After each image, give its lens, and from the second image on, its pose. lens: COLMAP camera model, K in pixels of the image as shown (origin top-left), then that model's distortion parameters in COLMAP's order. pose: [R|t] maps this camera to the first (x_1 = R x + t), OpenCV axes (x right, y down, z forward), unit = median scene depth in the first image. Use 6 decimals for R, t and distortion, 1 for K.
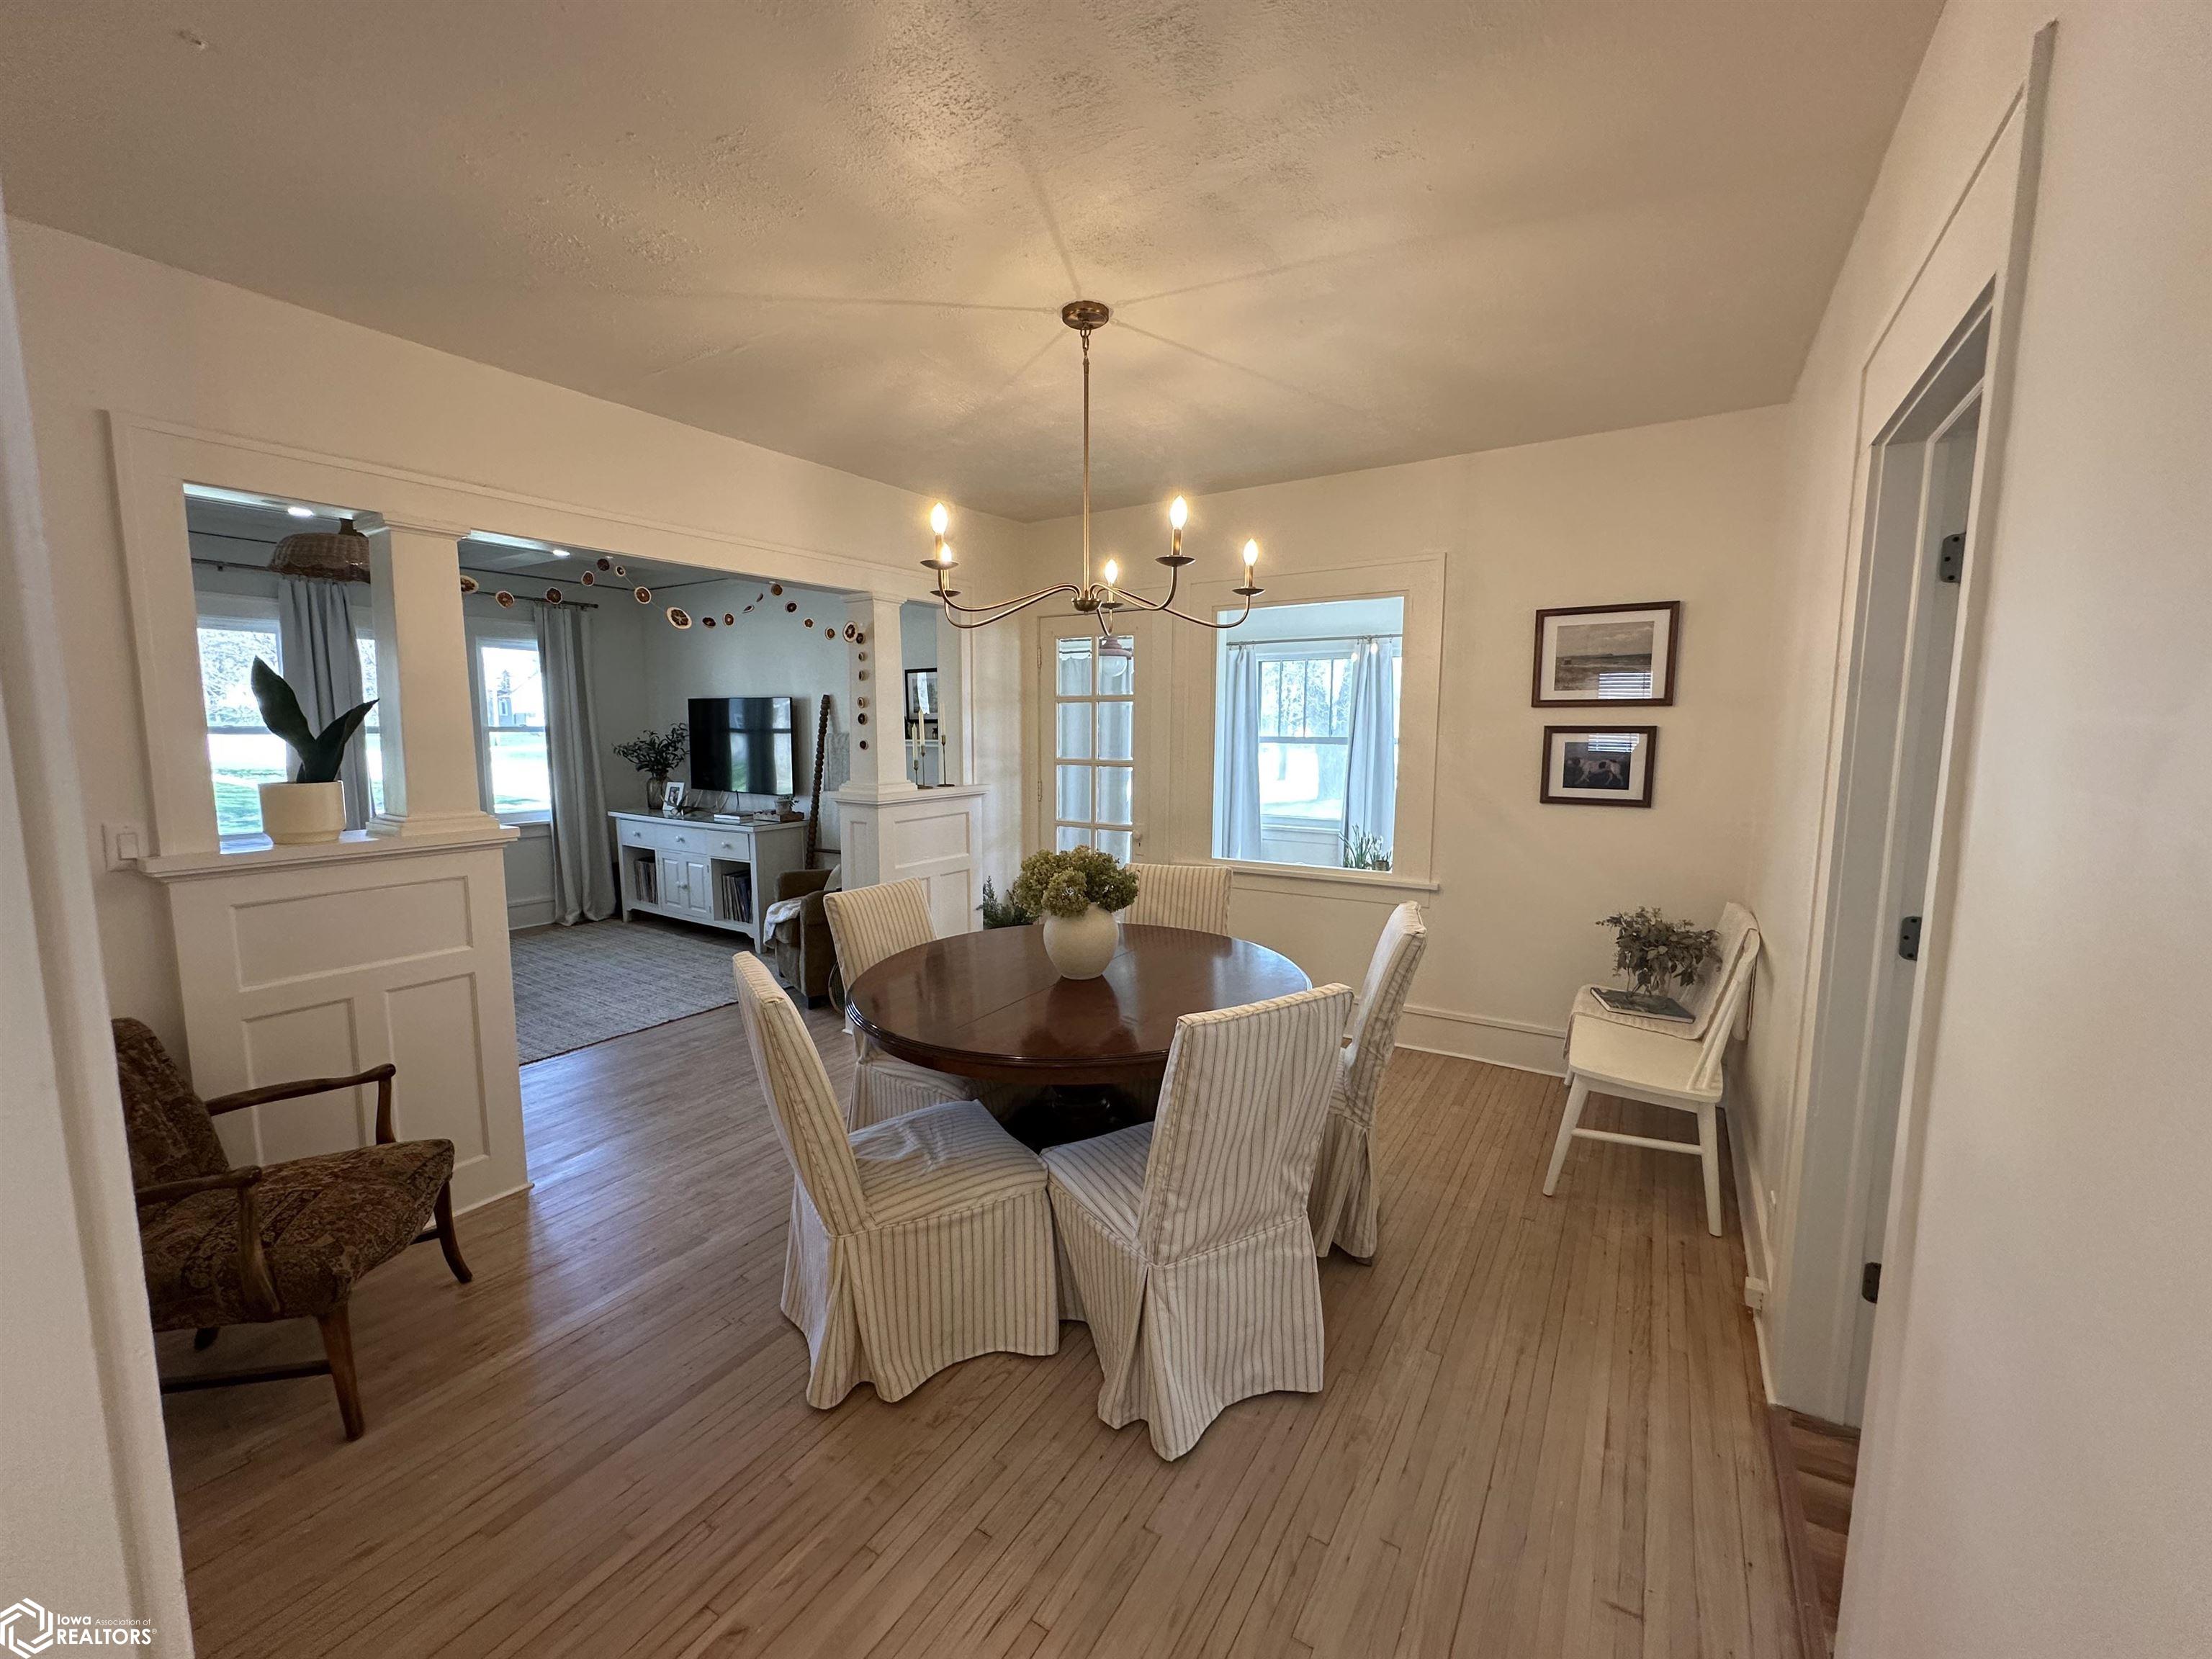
lens RADIAL K [[883.1, 0, 1106.0], [0, 883.1, 829.5], [0, 0, 1]] dist [0.000268, -0.000091]
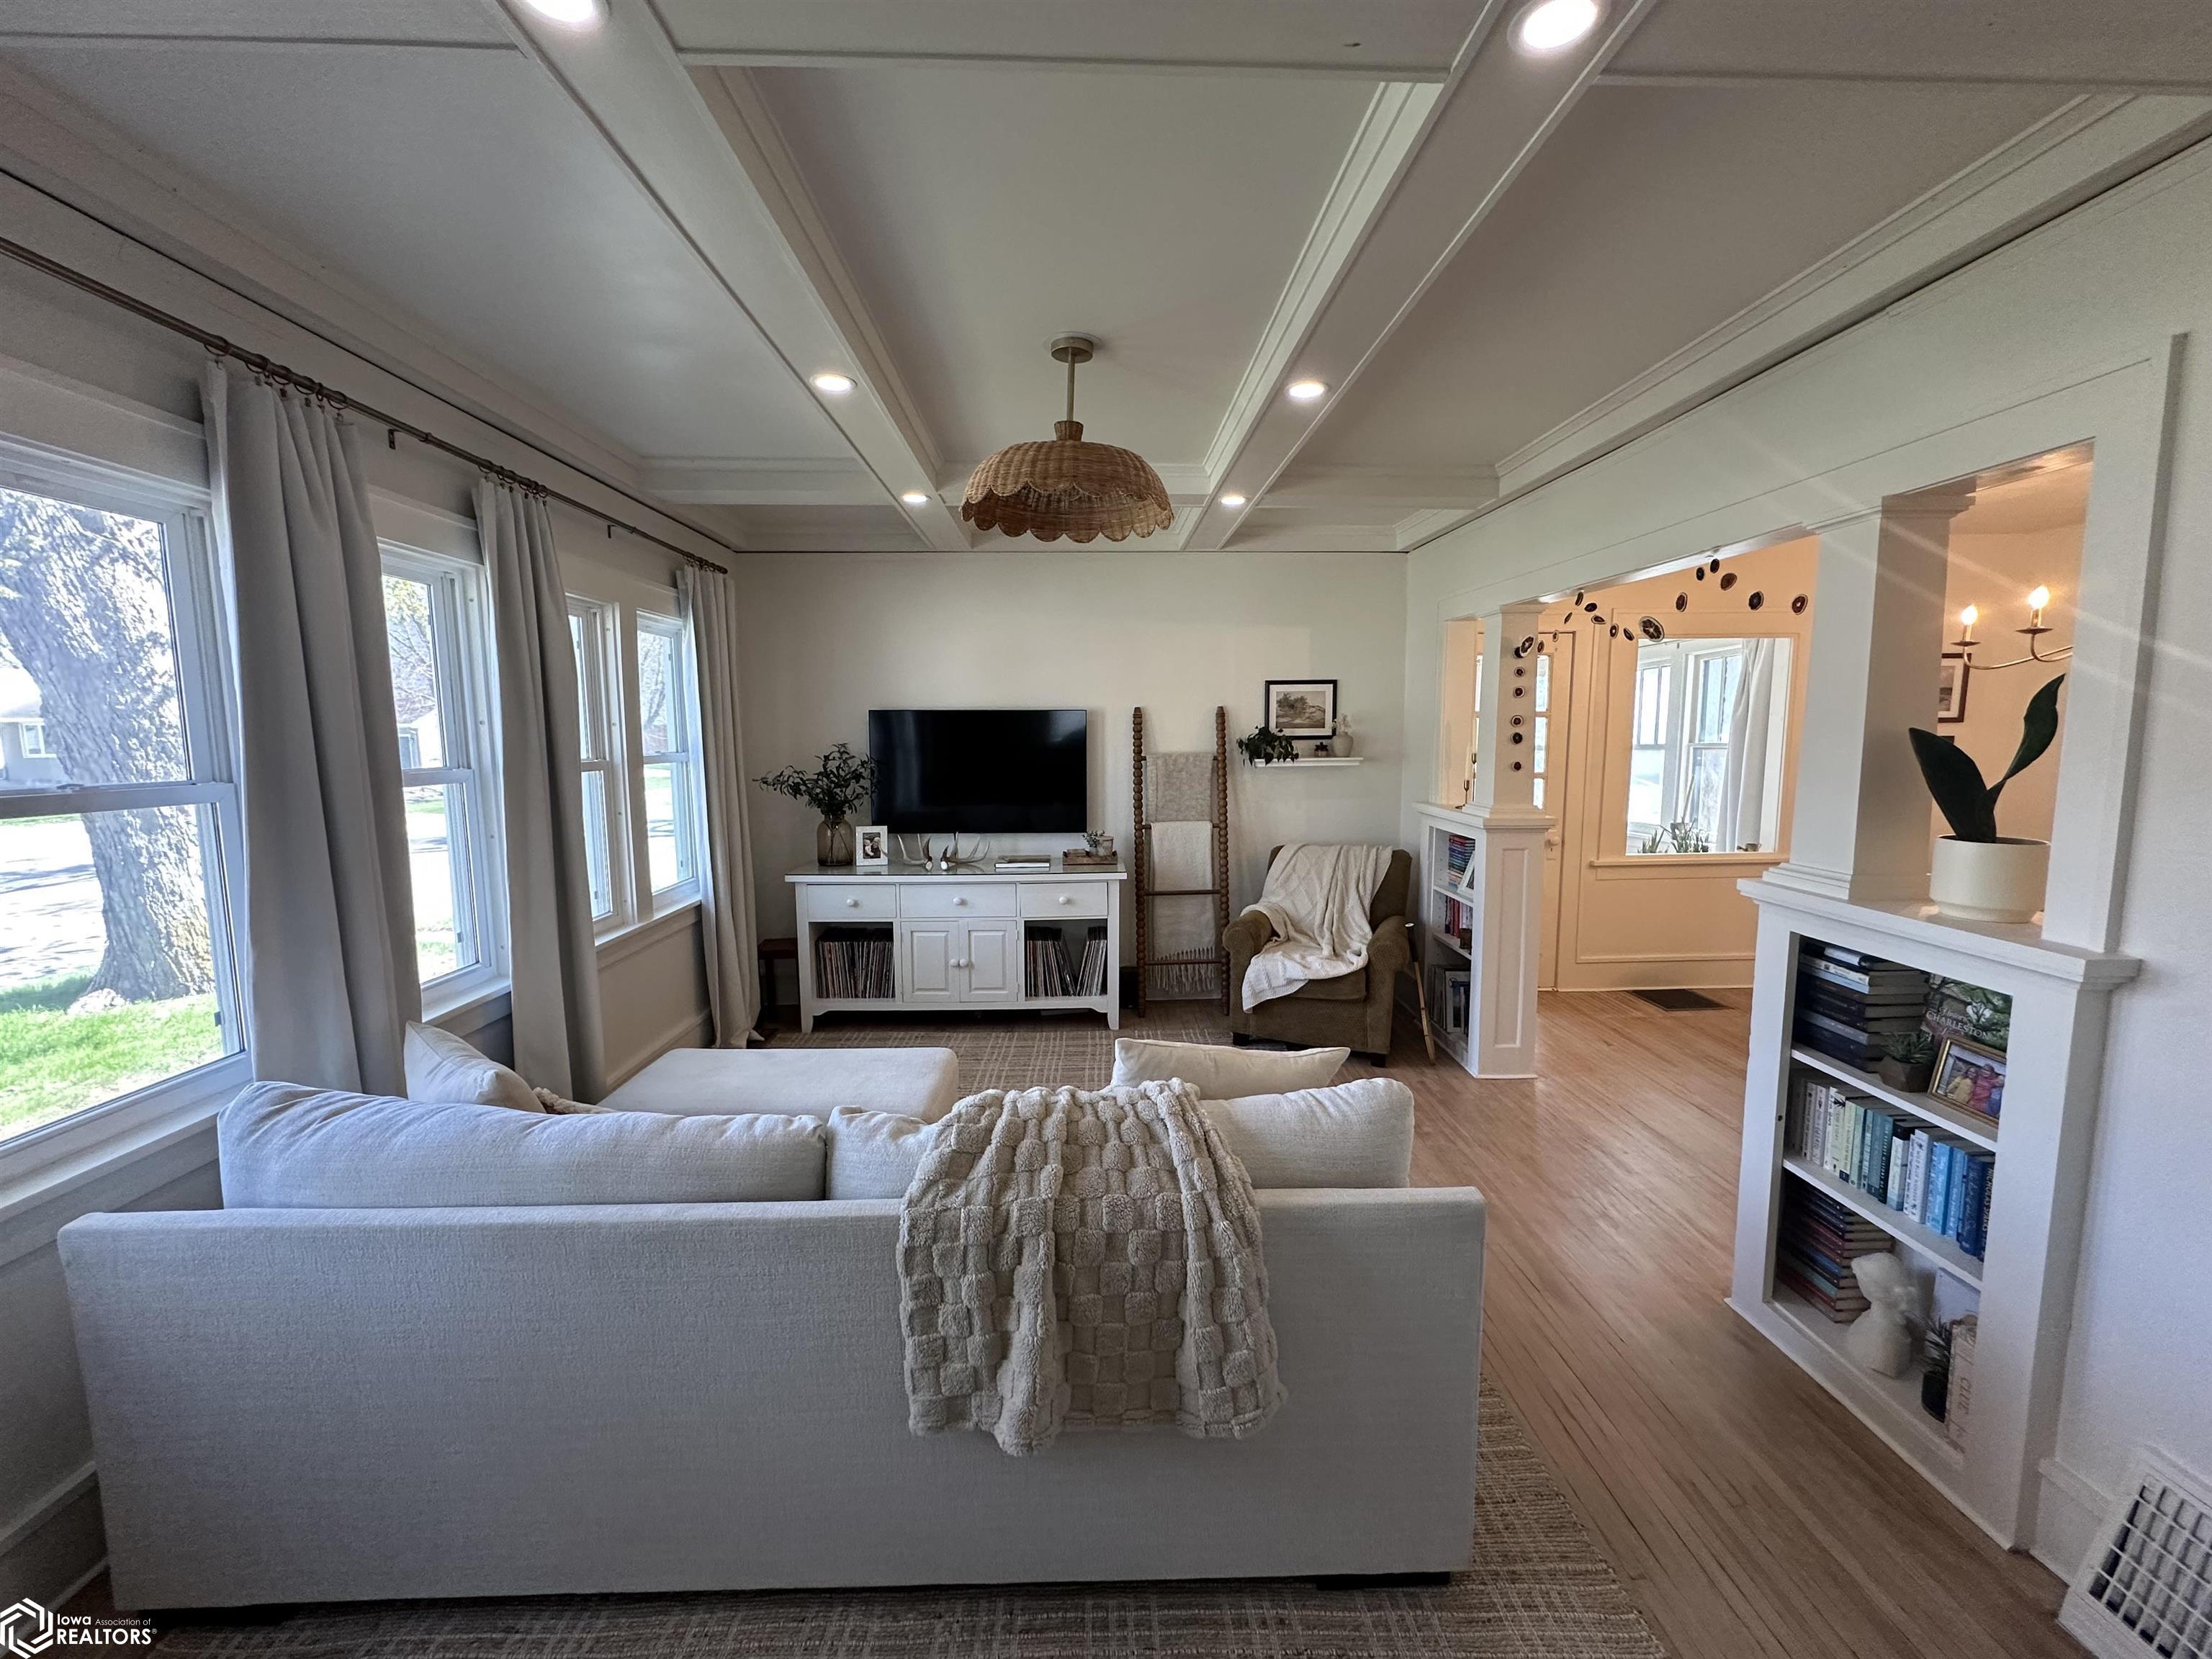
lens RADIAL K [[879.6, 0, 1106.0], [0, 879.6, 829.5], [0, 0, 1]] dist [0.021143, 0.000039]
pose [[0.826217, -0.069865, 0.559003, -0.784942], [0.074464, 0.997117, 0.014562, -0.050812], [-0.558409, 0.029595, 0.829038, 0.317836]]
